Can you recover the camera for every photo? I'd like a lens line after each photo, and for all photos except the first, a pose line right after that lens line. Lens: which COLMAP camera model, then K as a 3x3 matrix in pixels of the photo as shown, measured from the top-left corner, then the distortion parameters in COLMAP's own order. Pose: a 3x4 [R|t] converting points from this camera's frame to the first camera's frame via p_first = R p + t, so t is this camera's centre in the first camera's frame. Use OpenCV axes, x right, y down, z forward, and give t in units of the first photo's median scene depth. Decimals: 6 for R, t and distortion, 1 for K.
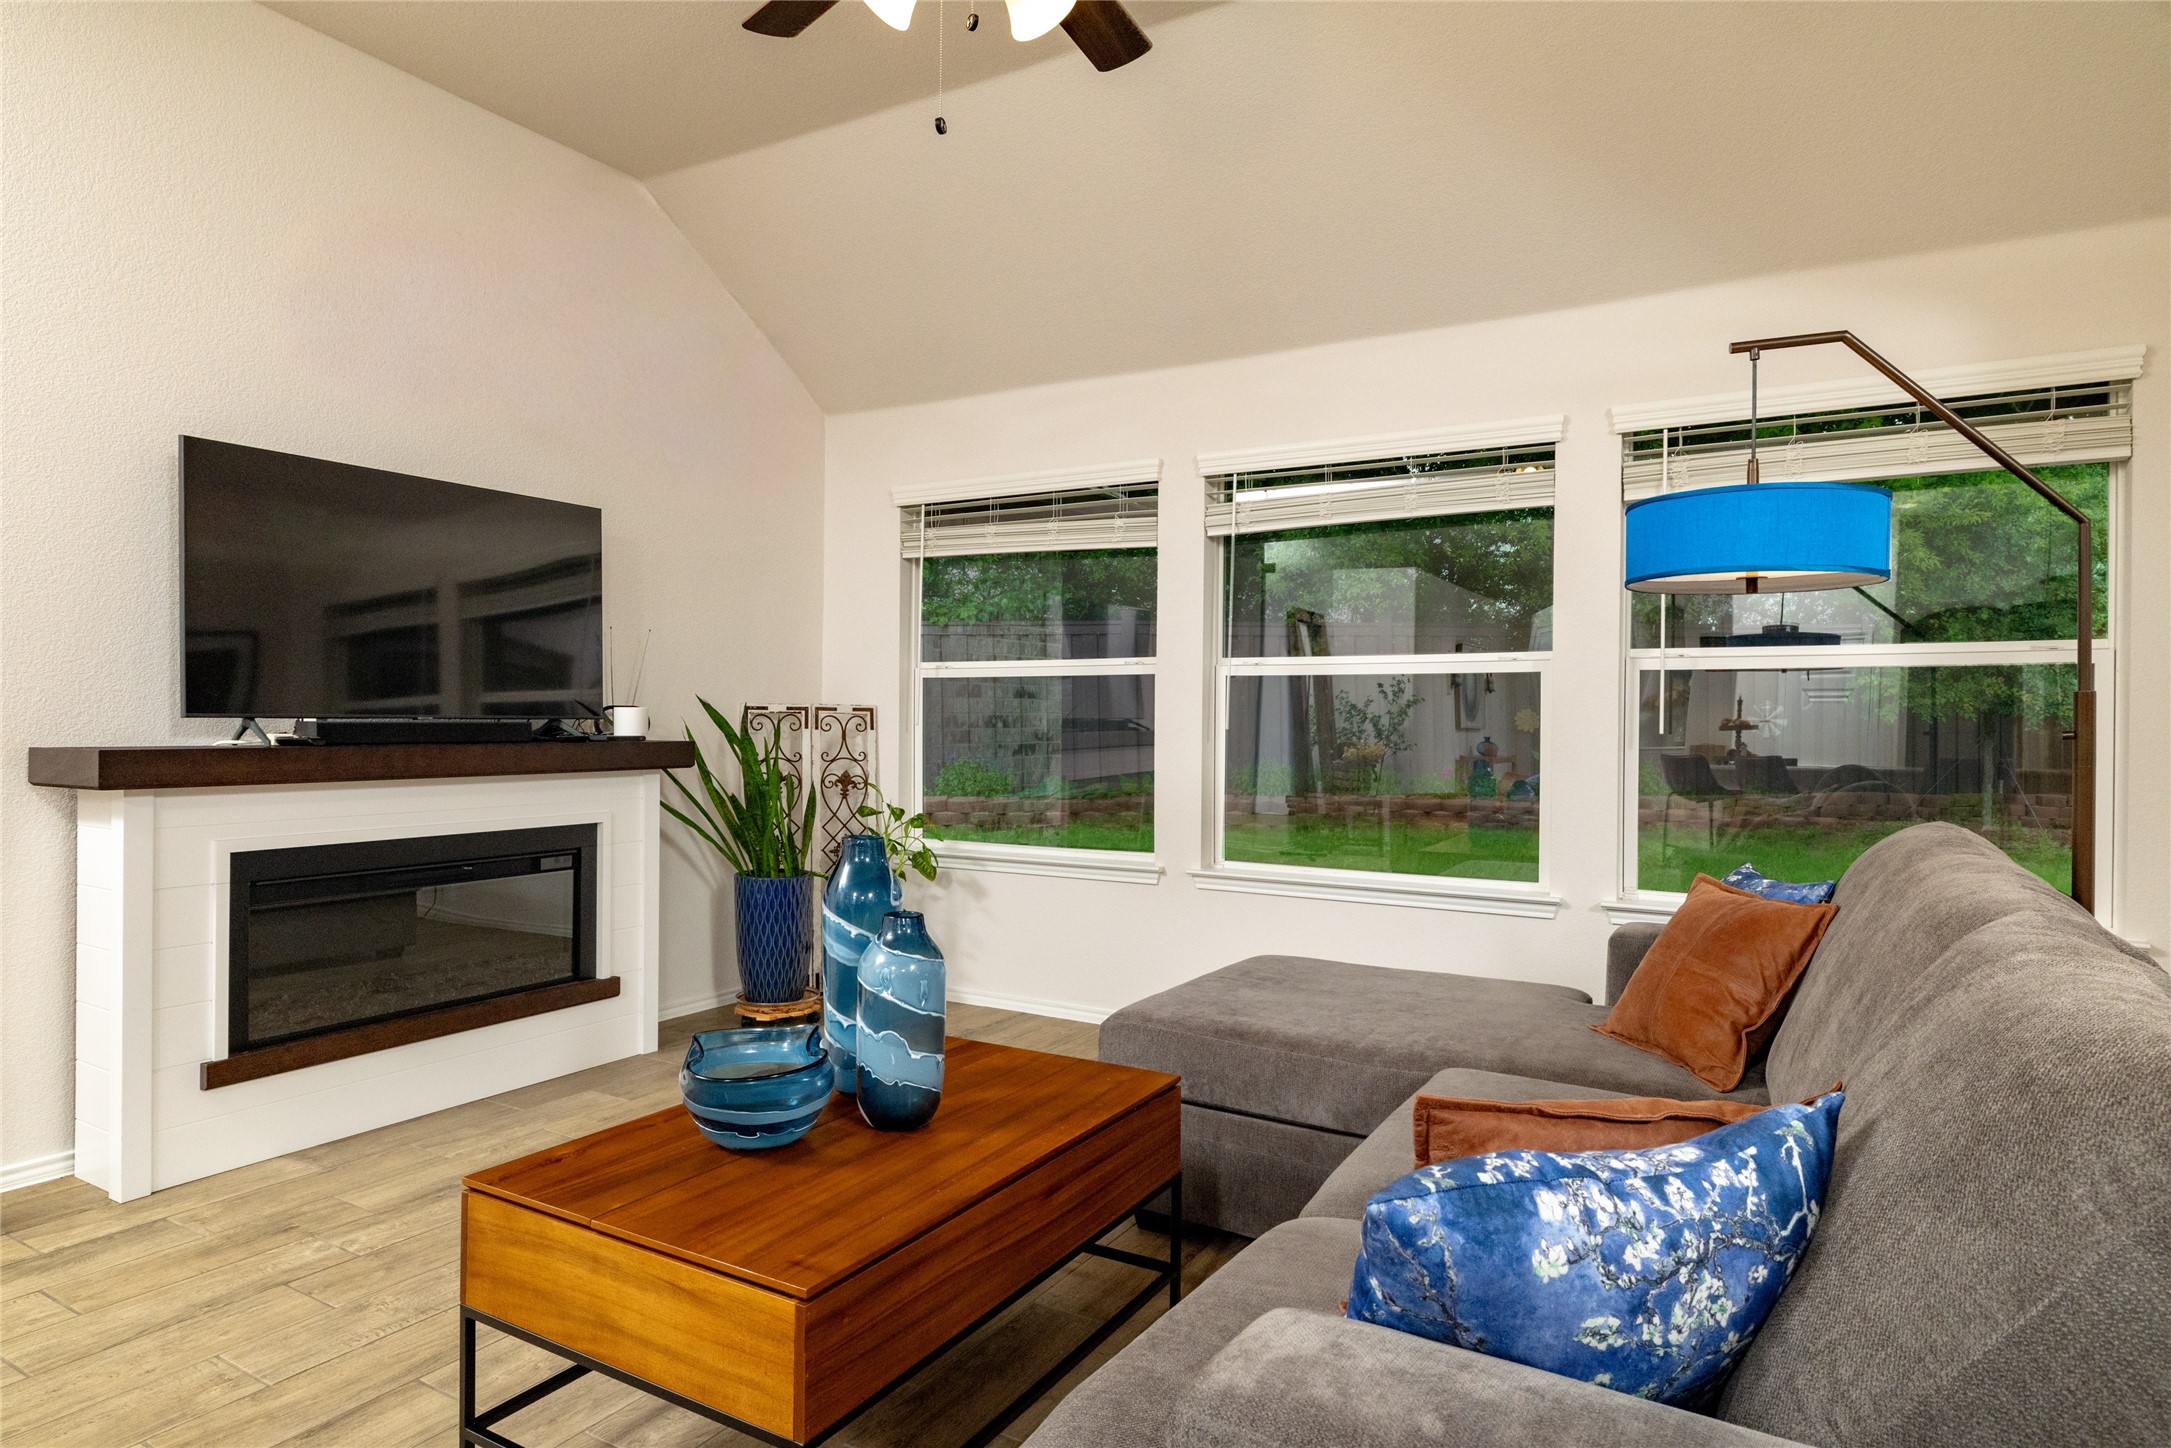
lens RADIAL K [[1274.1, 0, 1083.3], [0, 1274.1, 711.1], [0, 0, 1]] dist [0.001604, 0.000860]
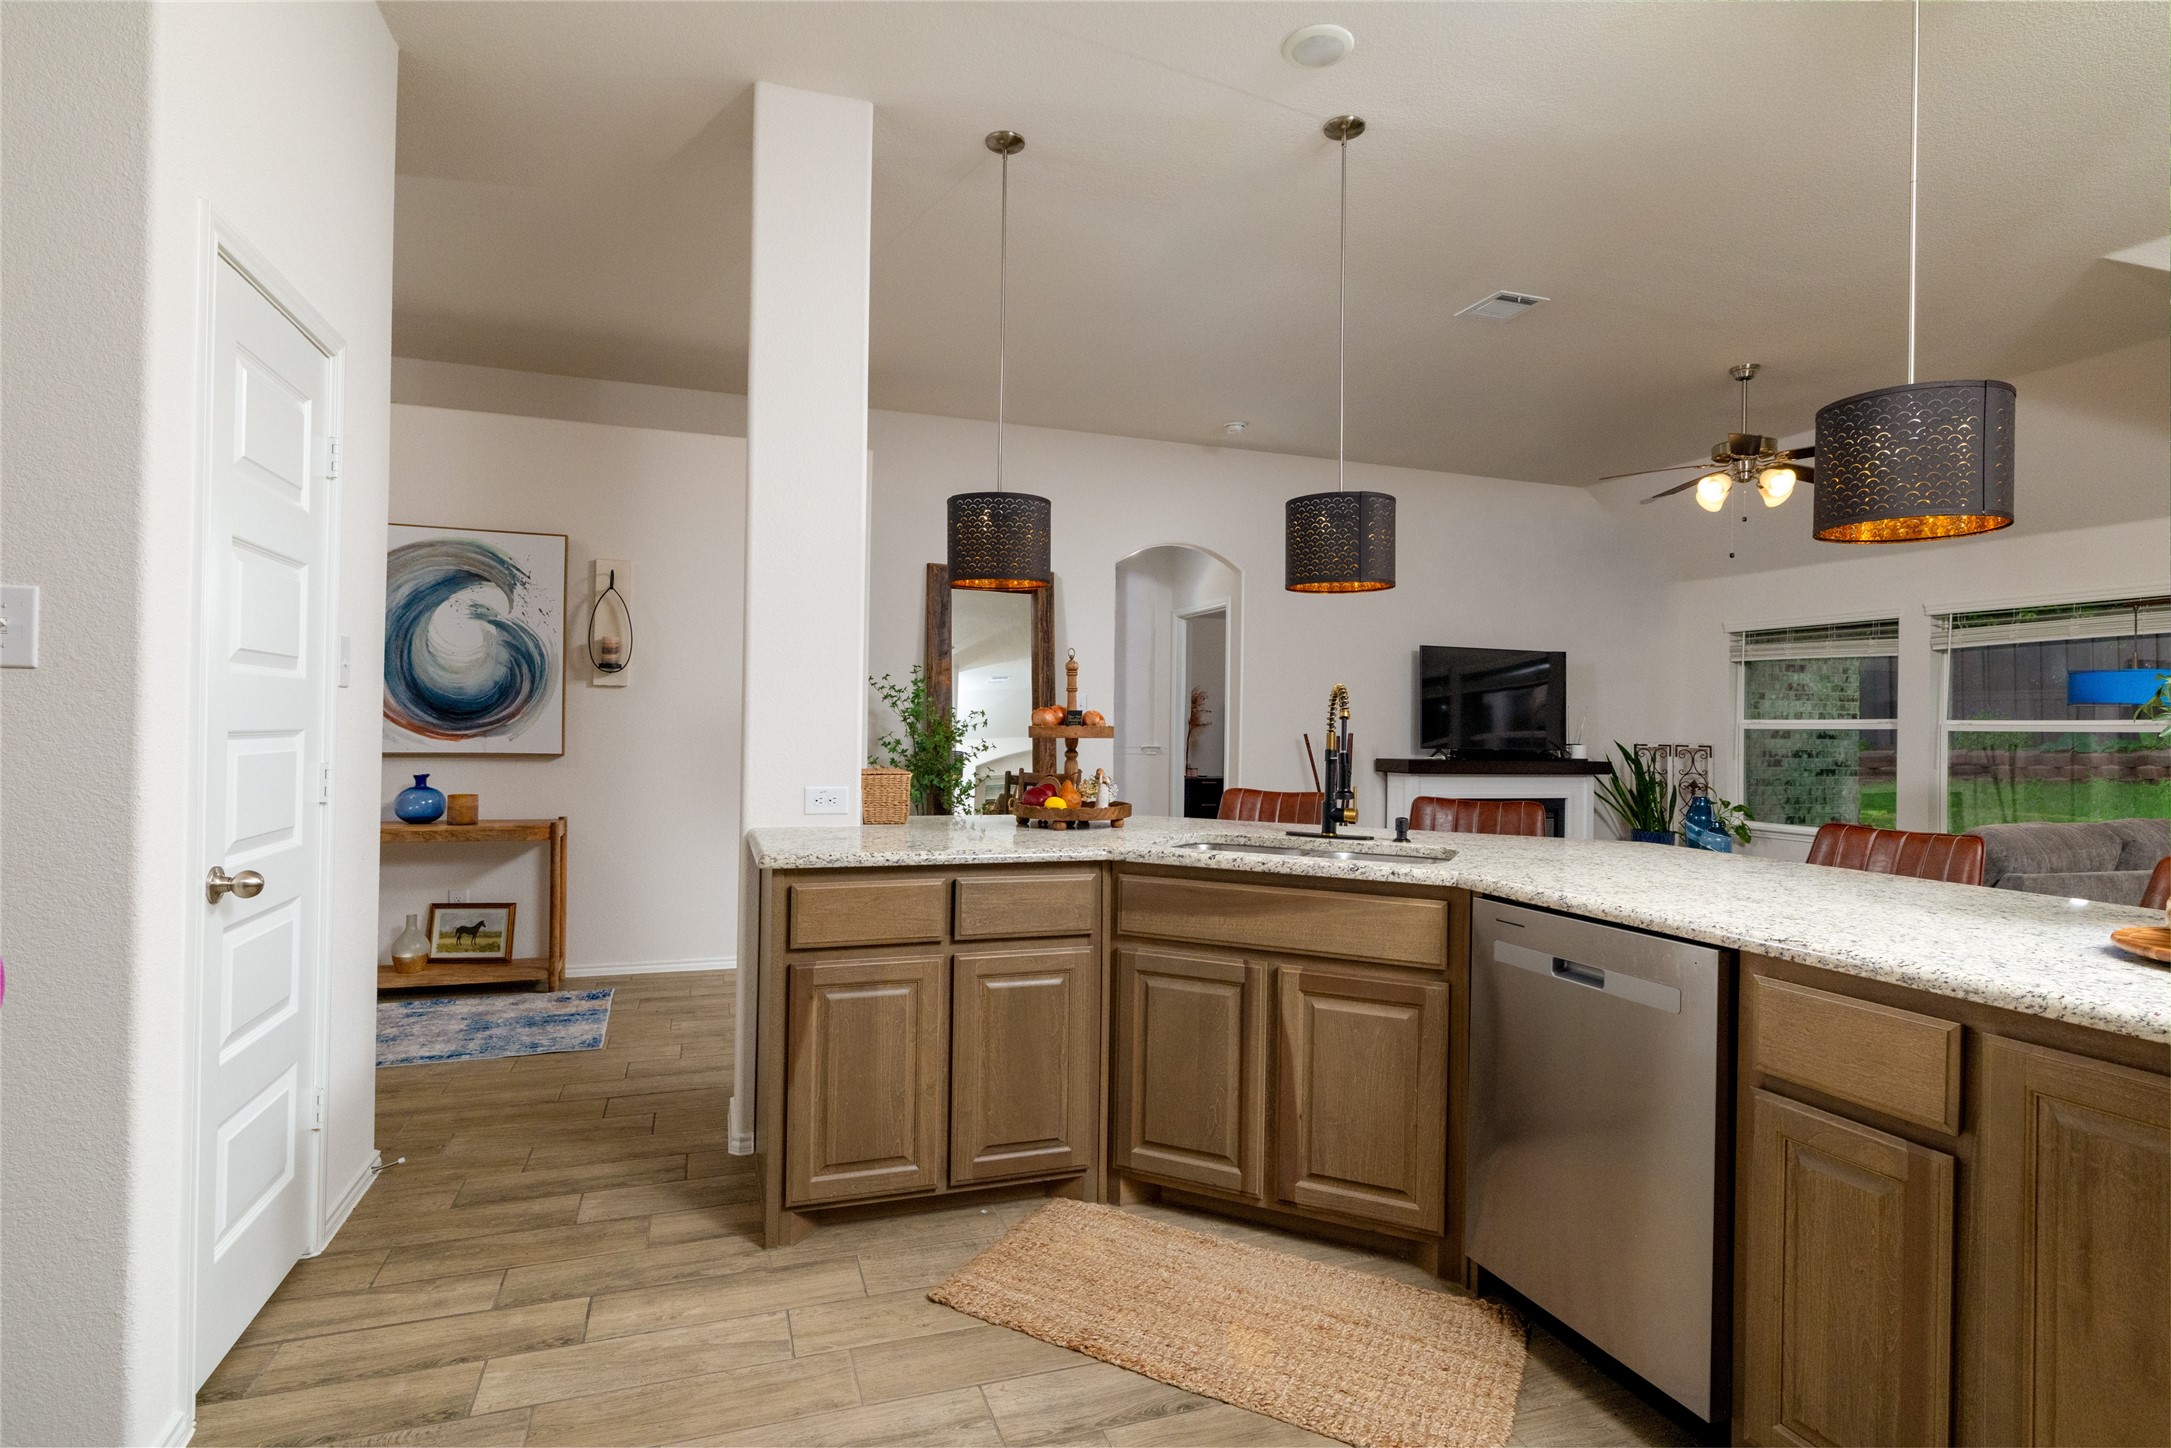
lens RADIAL K [[1076.2, 0, 1082.7], [0, 1076.2, 730.5], [0, 0, 1]] dist [0.002345, 0.000345]
pose [[0.764140, 0.002918, -0.645044, 0.138565], [-0.007704, 0.999960, -0.004603, -0.010285], [0.645004, 0.008487, 0.764132, -0.740919]]
